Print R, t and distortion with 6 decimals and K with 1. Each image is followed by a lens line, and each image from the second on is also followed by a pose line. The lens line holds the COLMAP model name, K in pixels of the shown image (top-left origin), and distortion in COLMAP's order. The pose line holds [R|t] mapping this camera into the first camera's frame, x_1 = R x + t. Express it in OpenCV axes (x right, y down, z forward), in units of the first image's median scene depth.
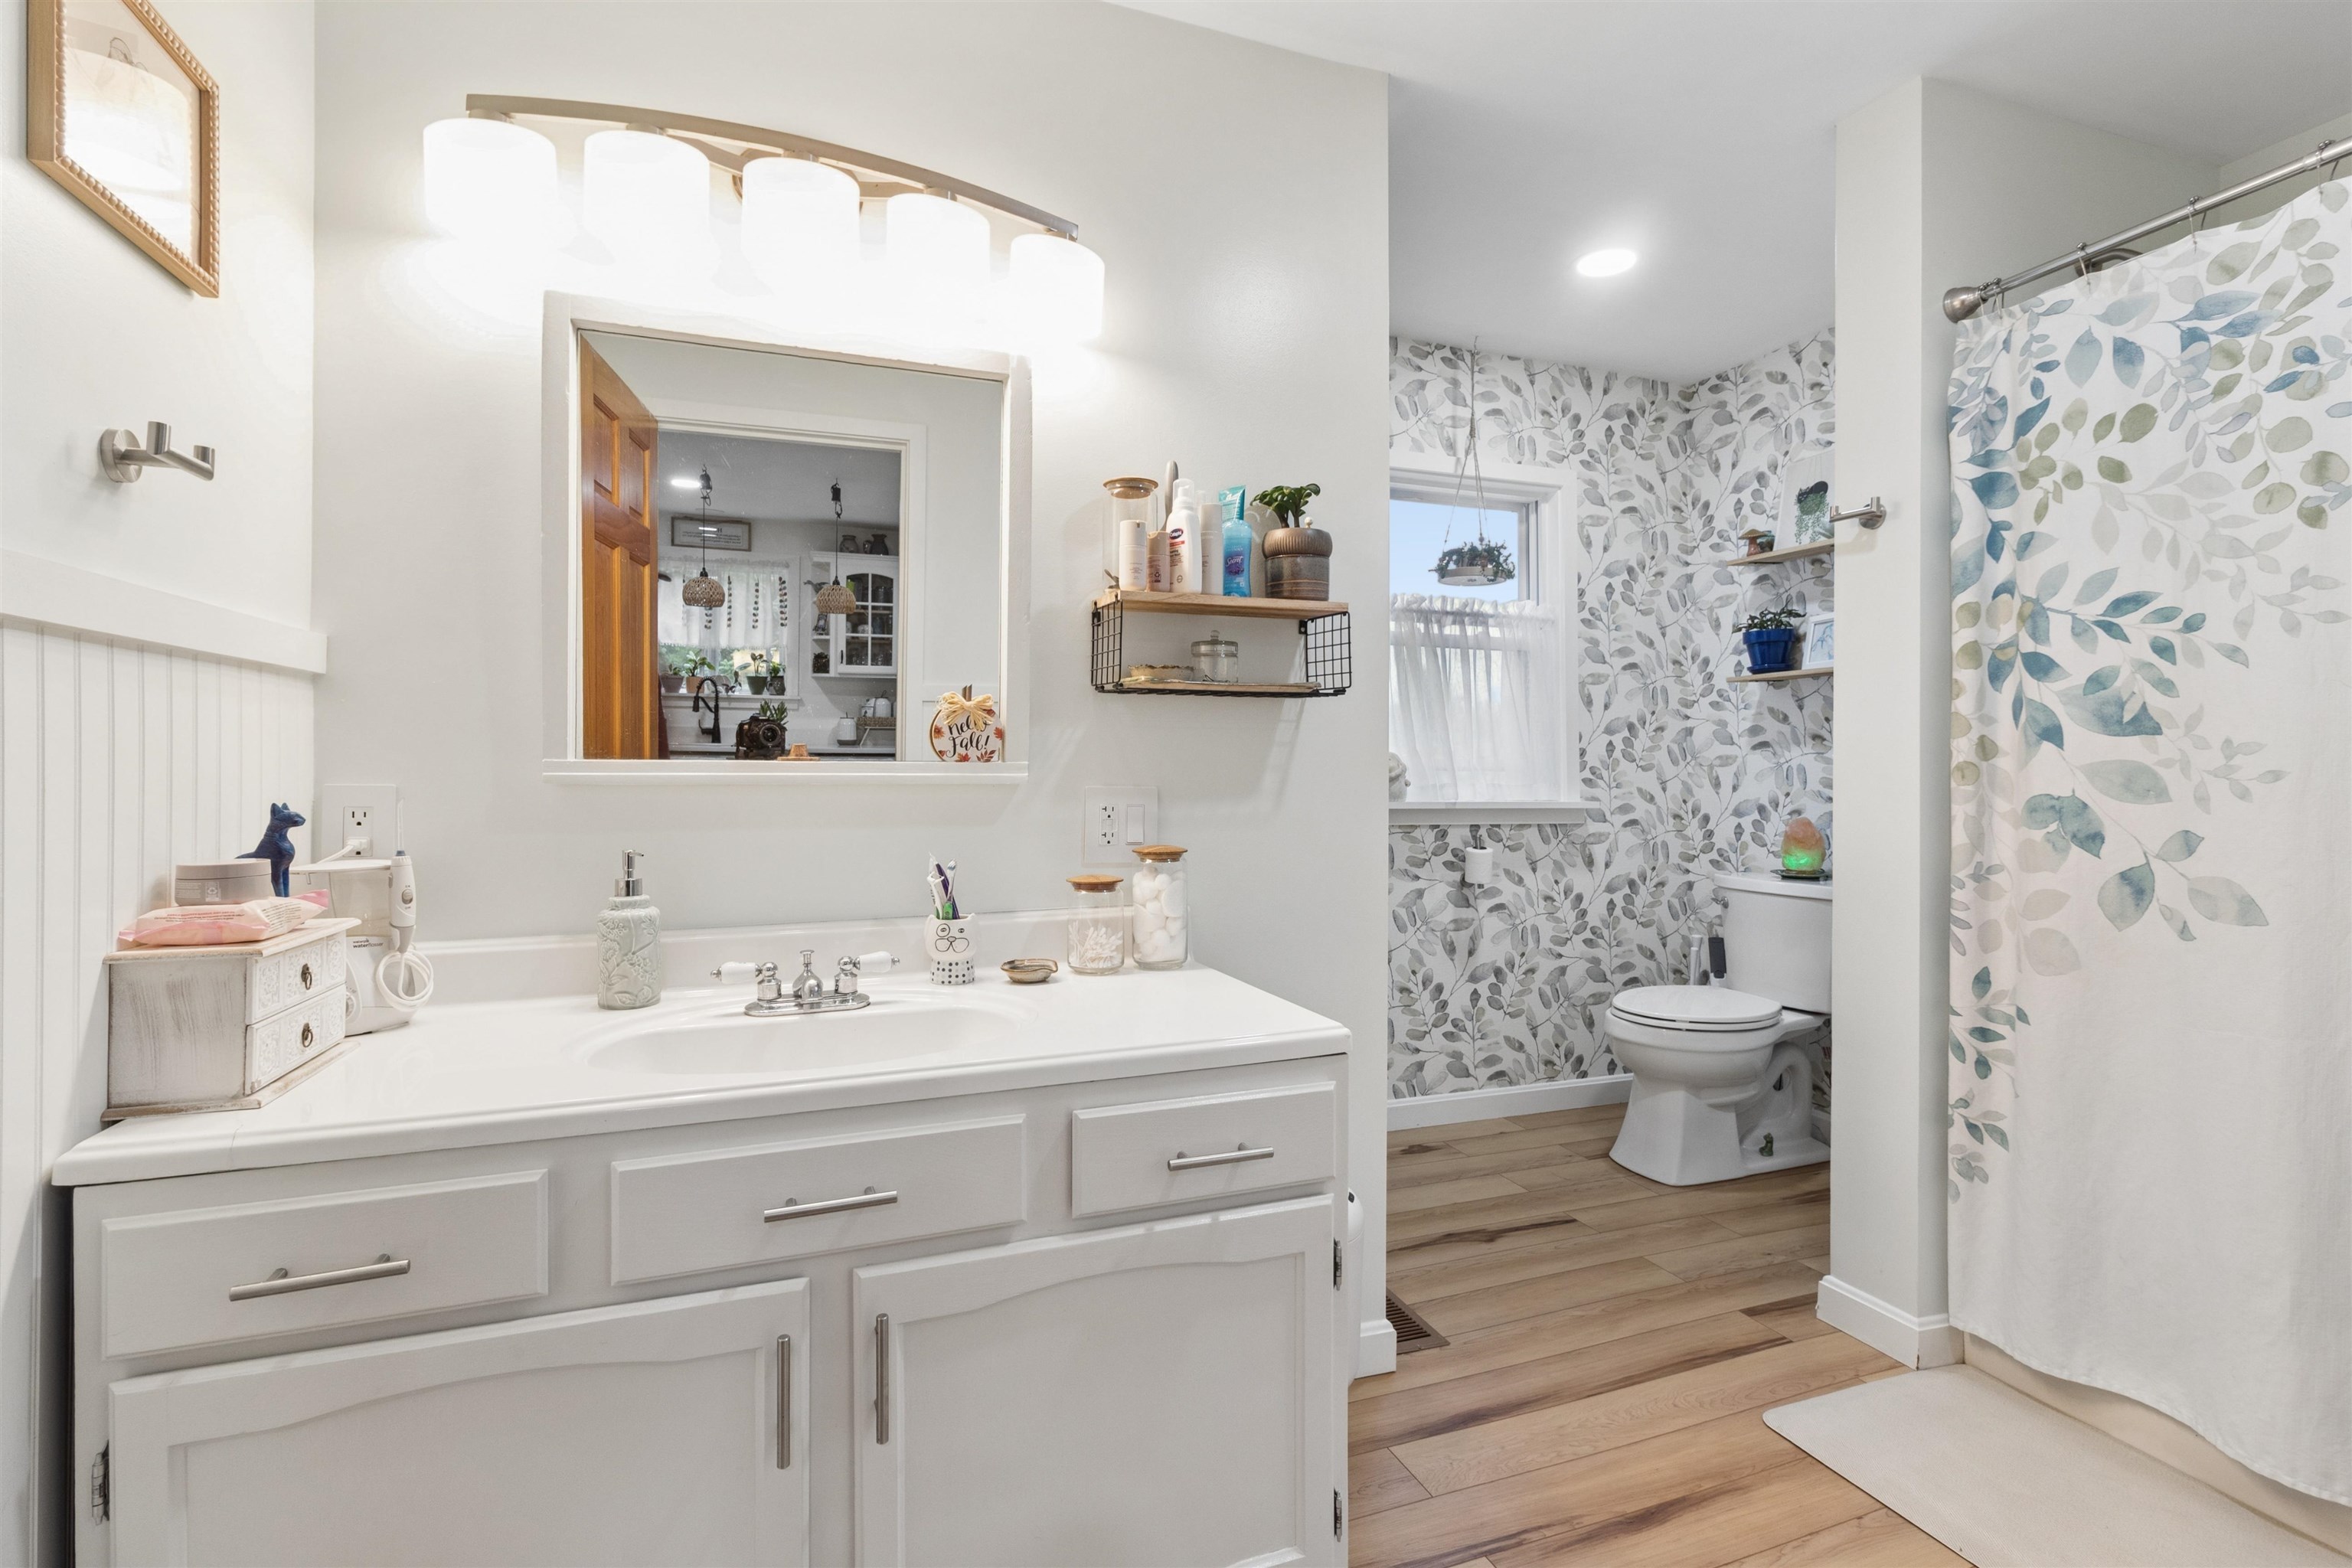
lens RADIAL K [[1085.1, 0, 1159.6], [0, 1085.1, 764.5], [0, 0, 1]] dist [-0.001878, 0.001799]
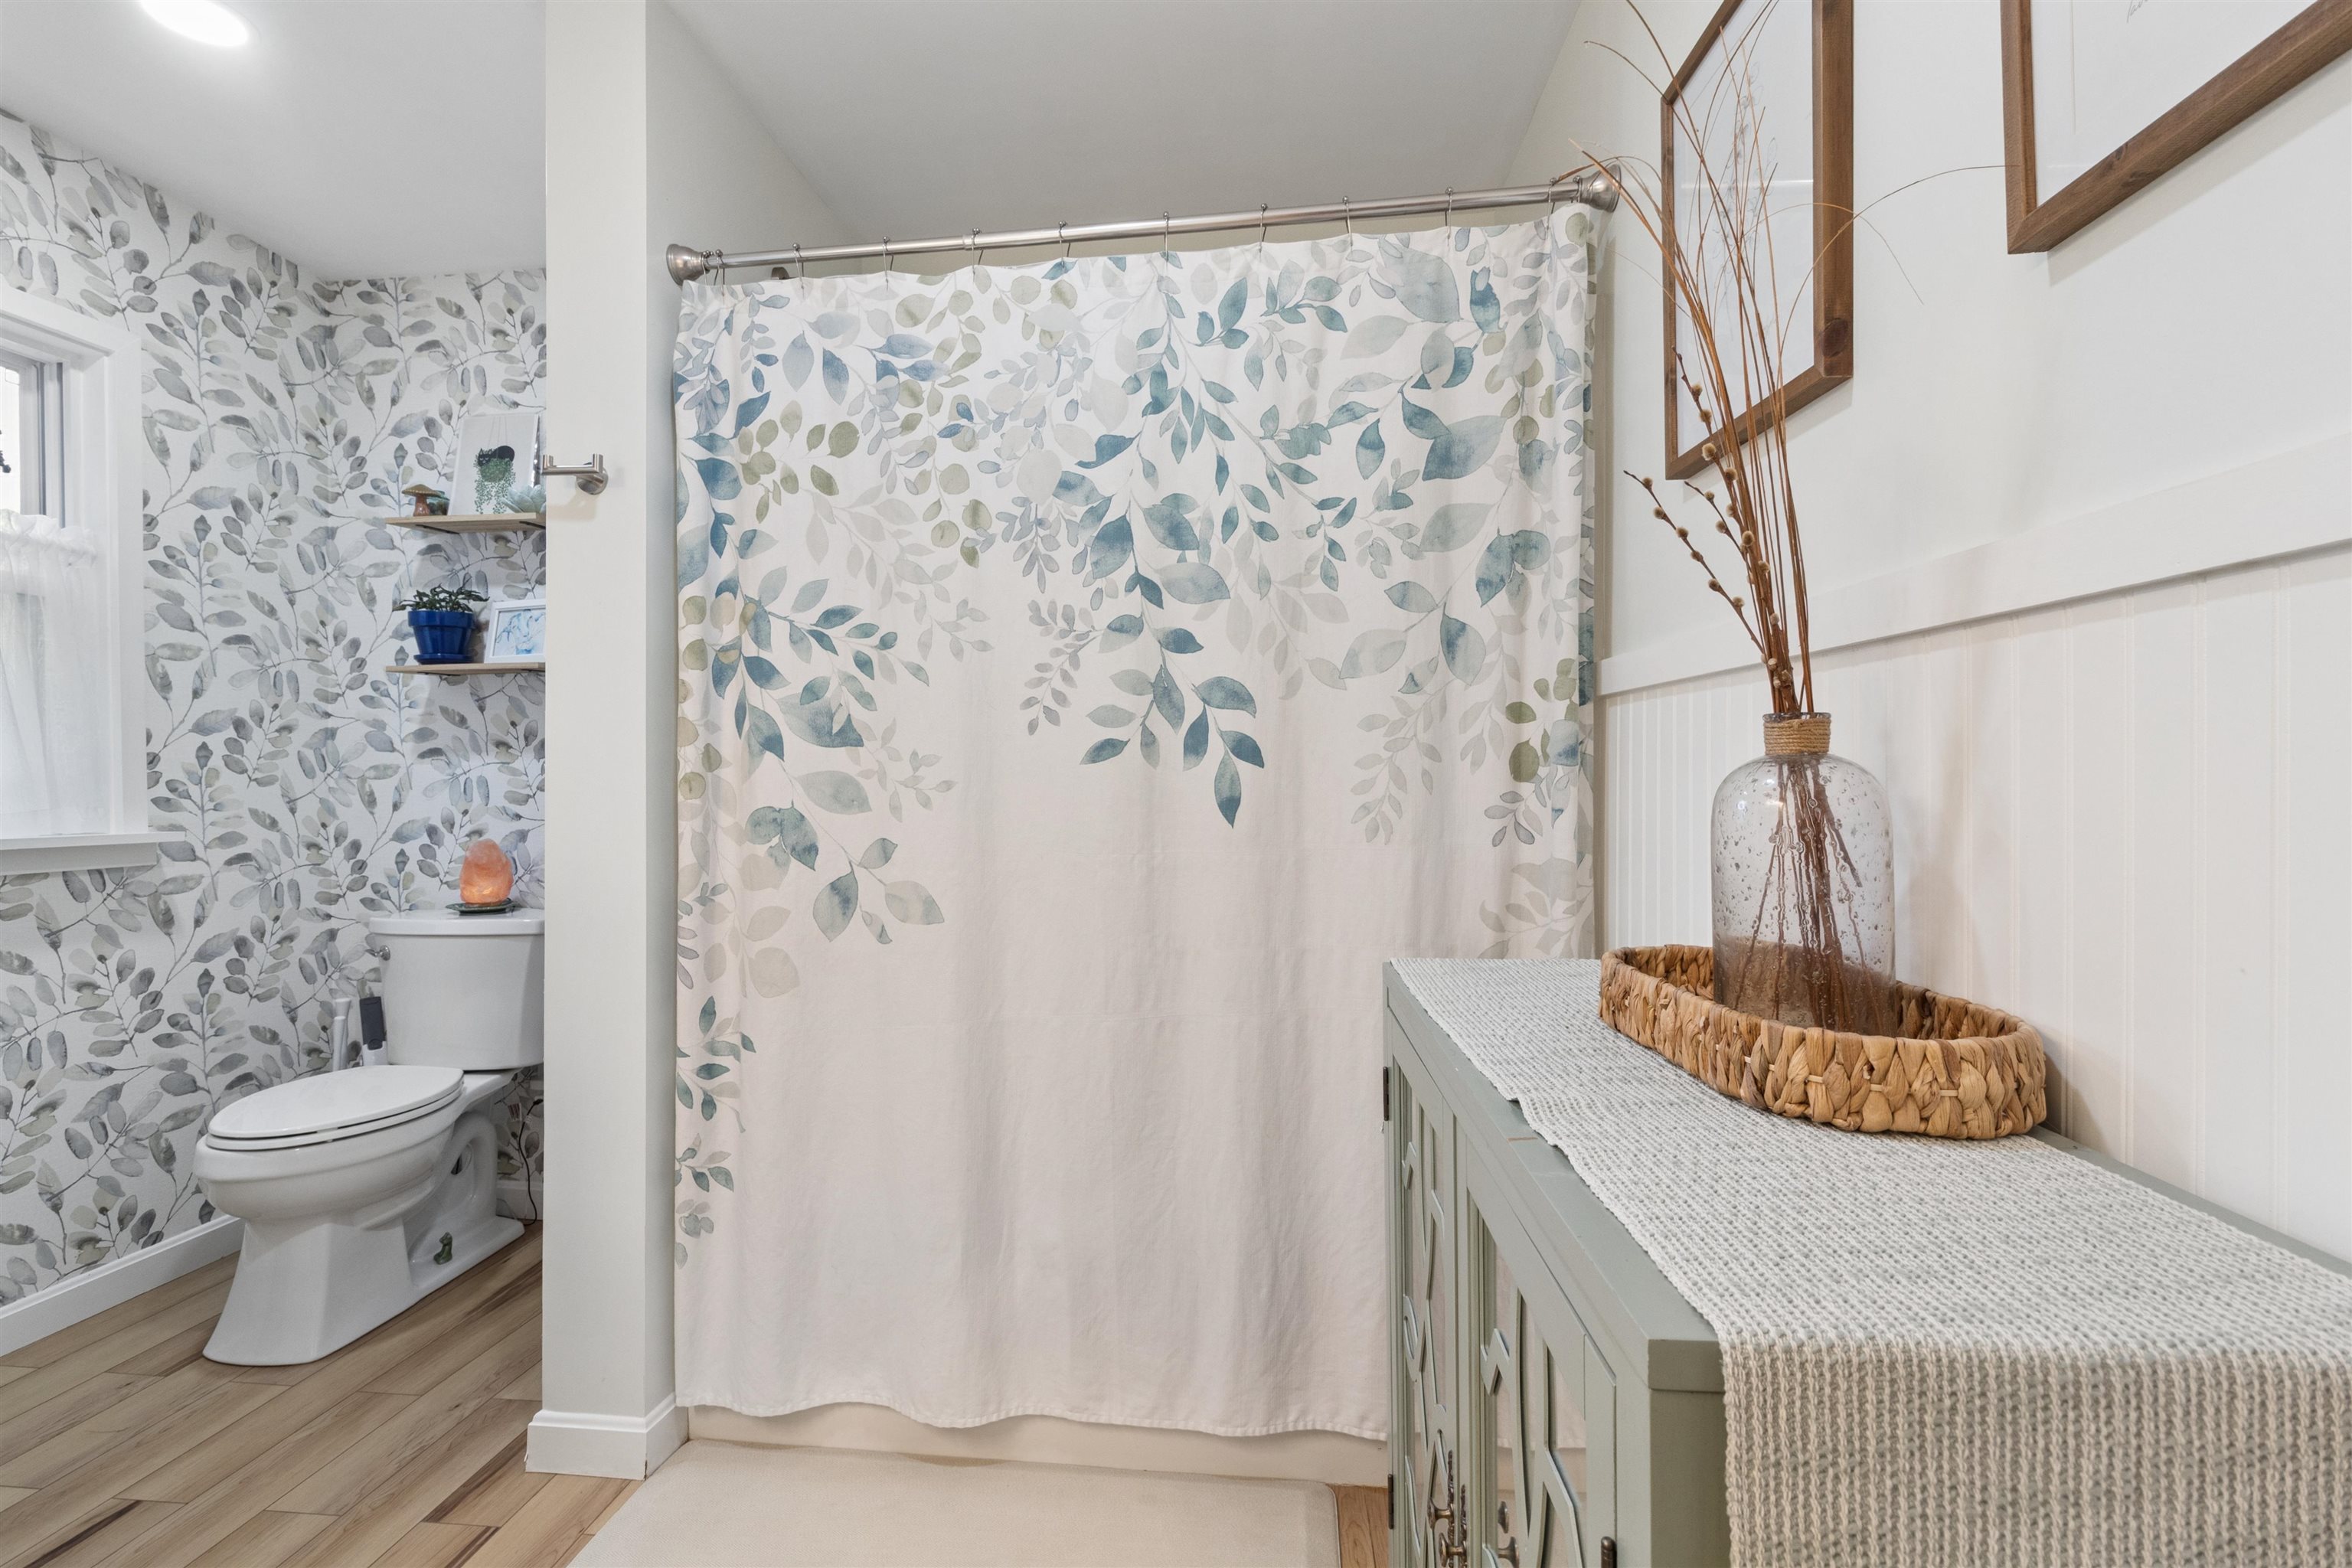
lens RADIAL K [[1097.8, 0, 1163.7], [0, 1097.8, 774.8], [0, 0, 1]] dist [0.002289, 0.000728]
pose [[0.441365, -0.000462, 0.897327, 0.084905], [0.002266, 0.999997, -0.000600, 0.000551], [-0.897325, 0.002298, 0.441365, 0.213626]]
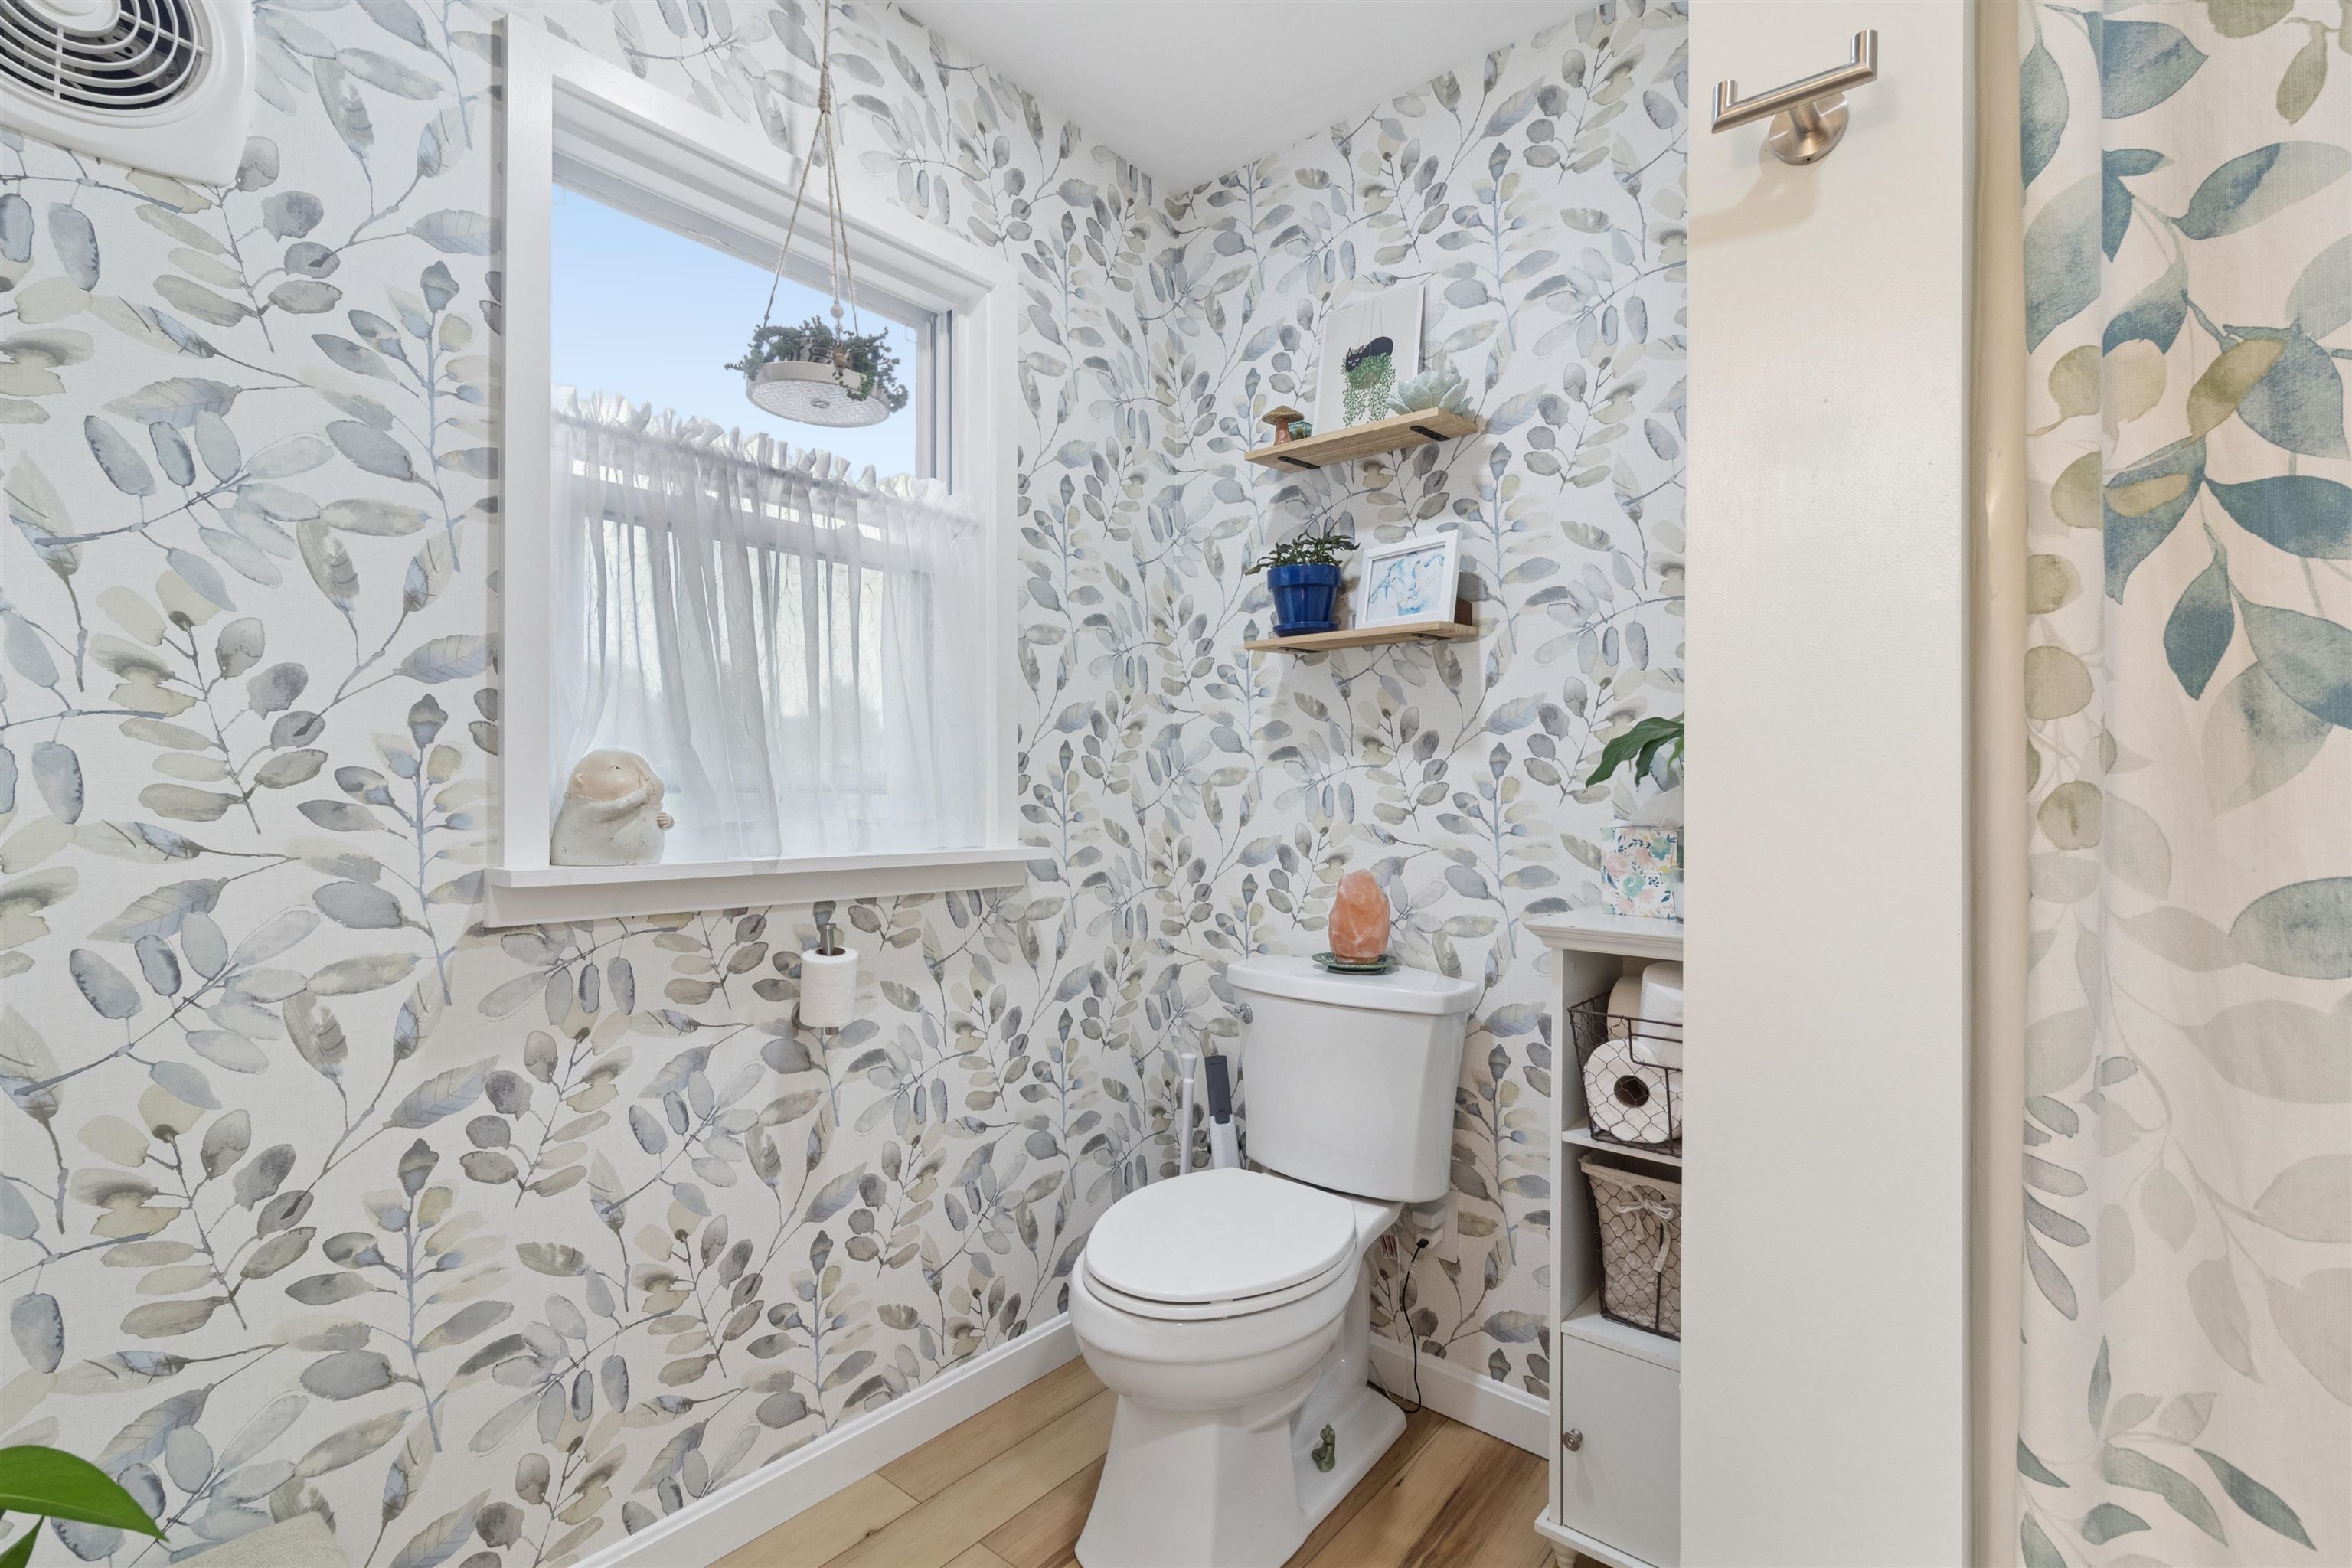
lens RADIAL K [[1097.8, 0, 1165.8], [0, 1097.8, 770.2], [0, 0, 1]] dist [0.002289, 0.000728]
pose [[0.862284, 0.011661, 0.506290, 0.252920], [-0.007106, 0.999915, -0.010928, -0.000376], [-0.506374, 0.005826, 0.862294, 0.722803]]
